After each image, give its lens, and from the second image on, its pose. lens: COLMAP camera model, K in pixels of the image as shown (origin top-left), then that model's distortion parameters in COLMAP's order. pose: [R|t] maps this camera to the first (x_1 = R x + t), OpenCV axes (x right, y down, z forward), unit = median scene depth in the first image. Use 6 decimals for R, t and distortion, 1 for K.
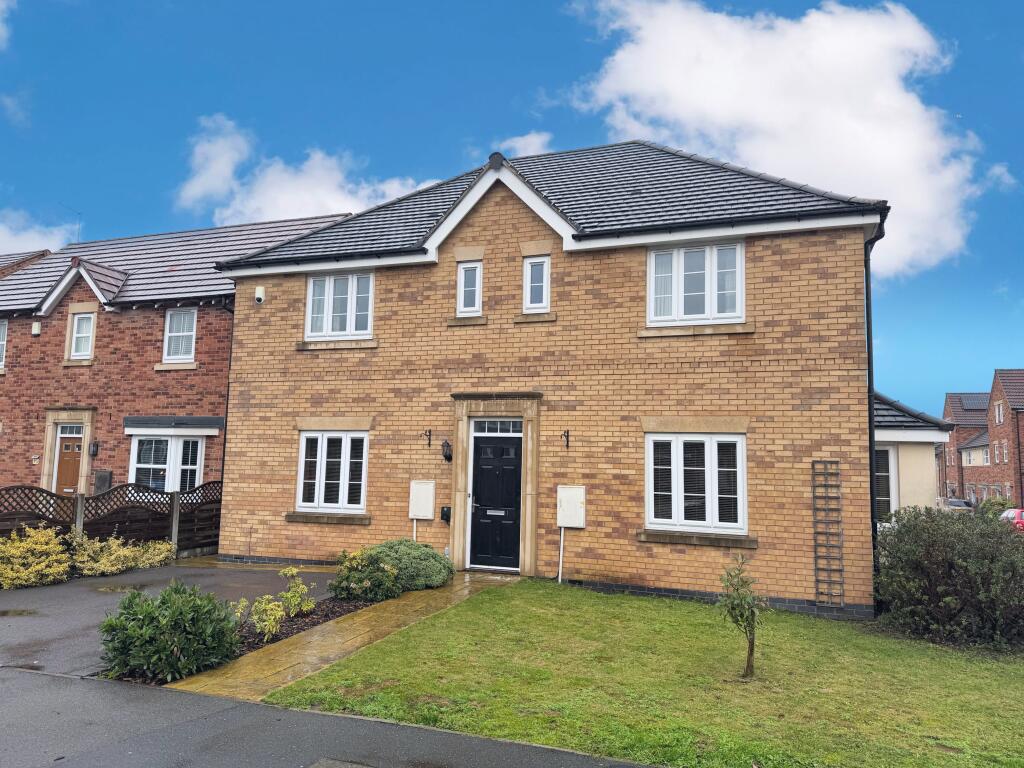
lens RADIAL K [[719.9, 0, 514.5], [0, 719.9, 387.8], [0, 0, 1]] dist [0.156996, -0.271136]
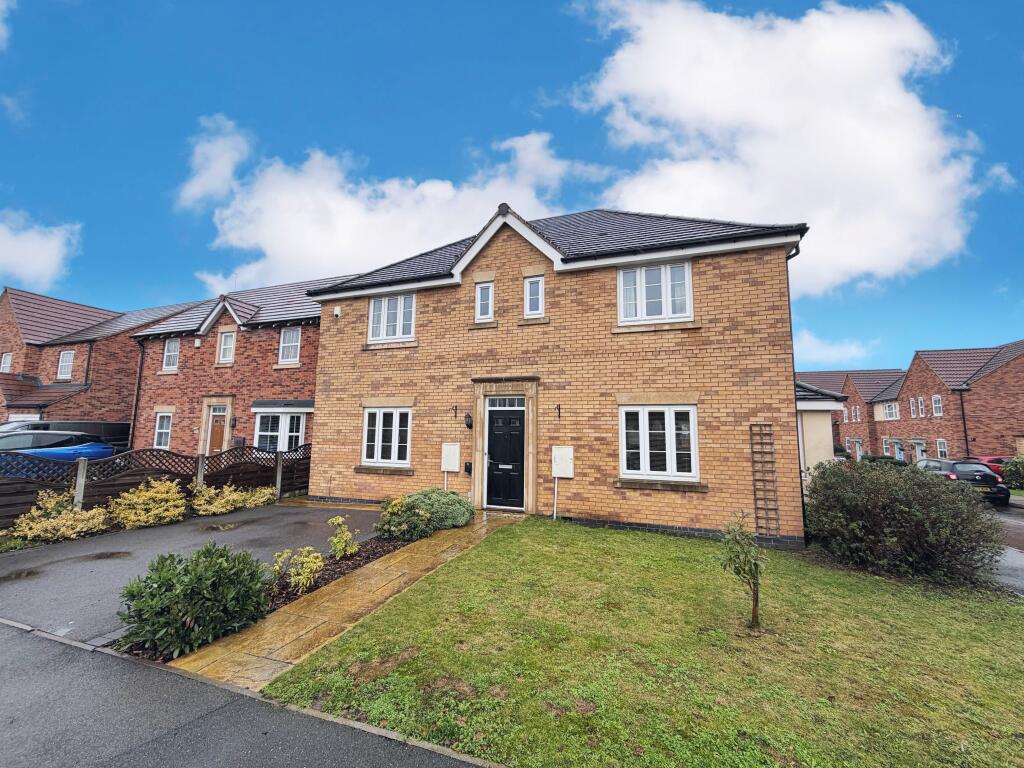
lens RADIAL K [[408.3, 0, 512.0], [0, 408.3, 384.0], [0, 0, 1]] dist [-0.000270, -0.000056]
pose [[0.999939, -0.008669, 0.006835, -0.017406], [0.008746, 0.999897, -0.011369, 0.027667], [-0.006736, 0.011428, 0.999912, 0.236757]]
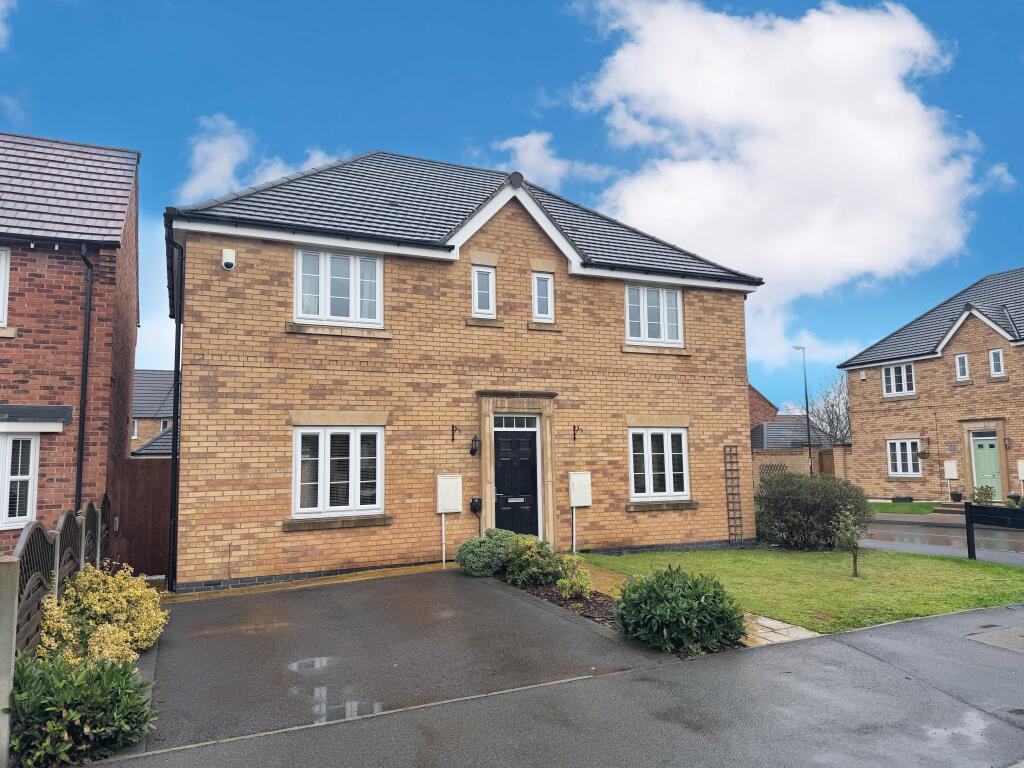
lens RADIAL K [[719.9, 0, 514.5], [0, 719.9, 387.8], [0, 0, 1]] dist [0.156996, -0.271136]
pose [[0.703907, 0.034200, 0.709468, -0.800399], [-0.043110, 0.999056, -0.005388, 0.007469], [-0.708982, -0.026793, 0.704717, 0.225296]]
